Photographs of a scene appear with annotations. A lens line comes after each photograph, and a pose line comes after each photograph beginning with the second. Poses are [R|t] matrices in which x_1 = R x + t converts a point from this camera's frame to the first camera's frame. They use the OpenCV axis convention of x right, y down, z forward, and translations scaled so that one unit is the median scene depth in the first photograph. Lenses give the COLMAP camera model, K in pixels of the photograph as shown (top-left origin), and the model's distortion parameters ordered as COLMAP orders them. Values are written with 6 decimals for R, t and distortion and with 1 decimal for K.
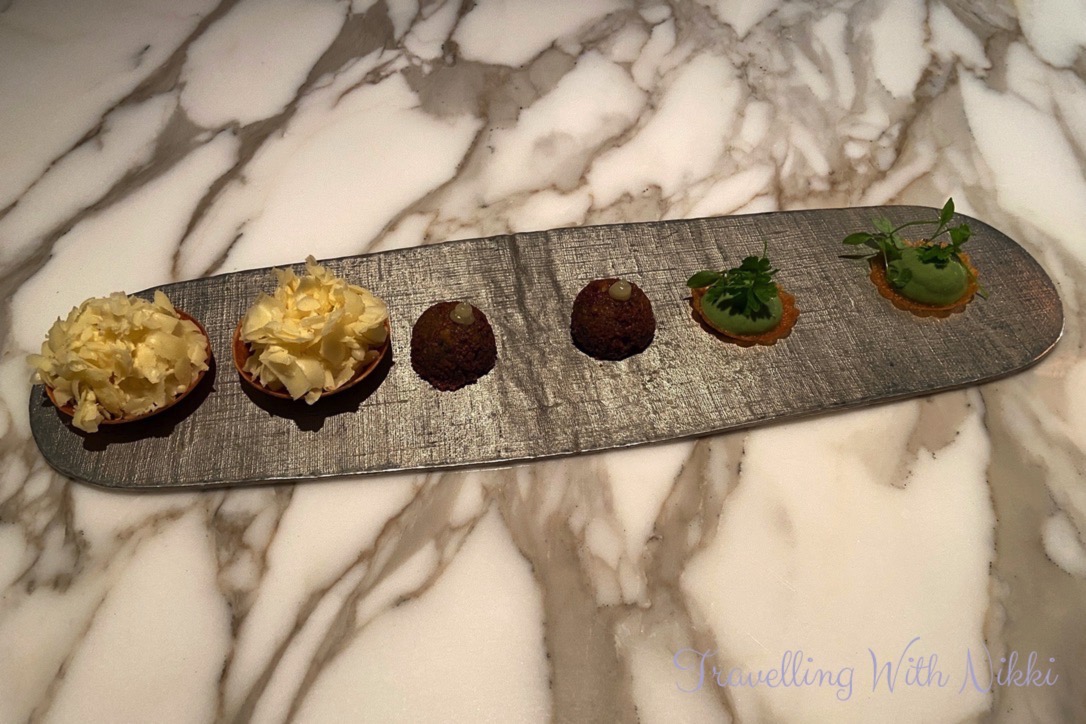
lens RADIAL K [[949.7, 0, 543.0], [0, 949.7, 362.0], [0, 0, 1]] dist [0.148610, -0.247201]
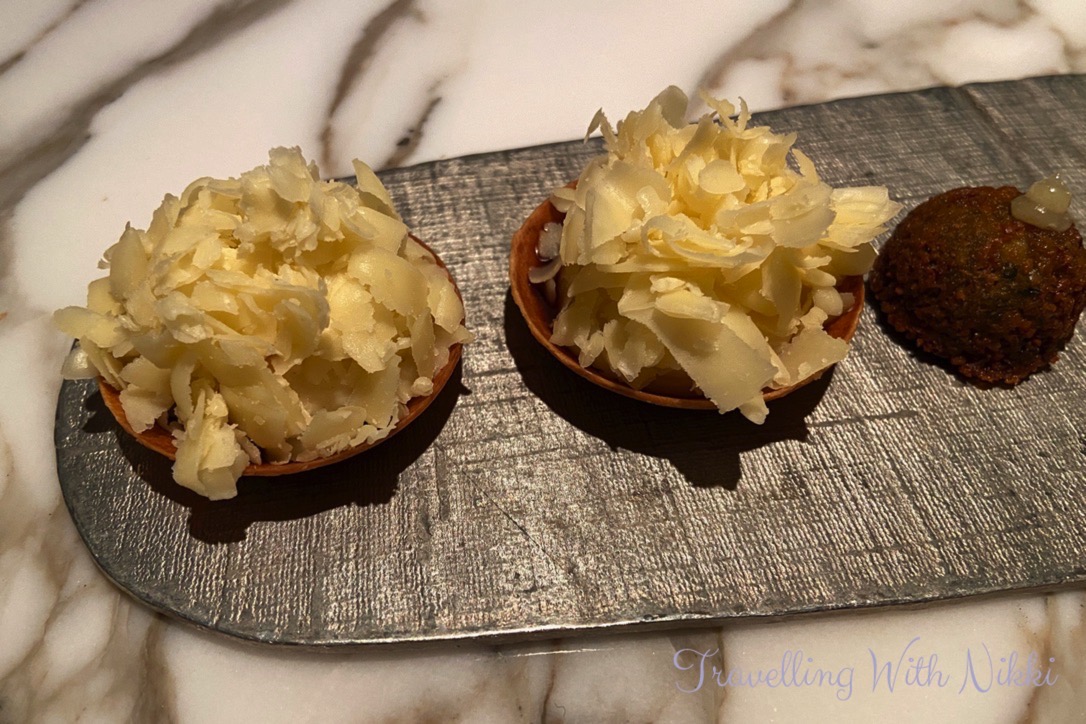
lens RADIAL K [[894.1, 0, 482.3], [0, 894.1, 317.7], [0, 0, 1]] dist [0.160552, -0.285749]
pose [[0.999914, -0.010827, -0.007395, -0.319937], [0.010404, 0.998430, -0.055037, 0.018353], [0.007979, 0.054955, 0.998457, 0.565951]]
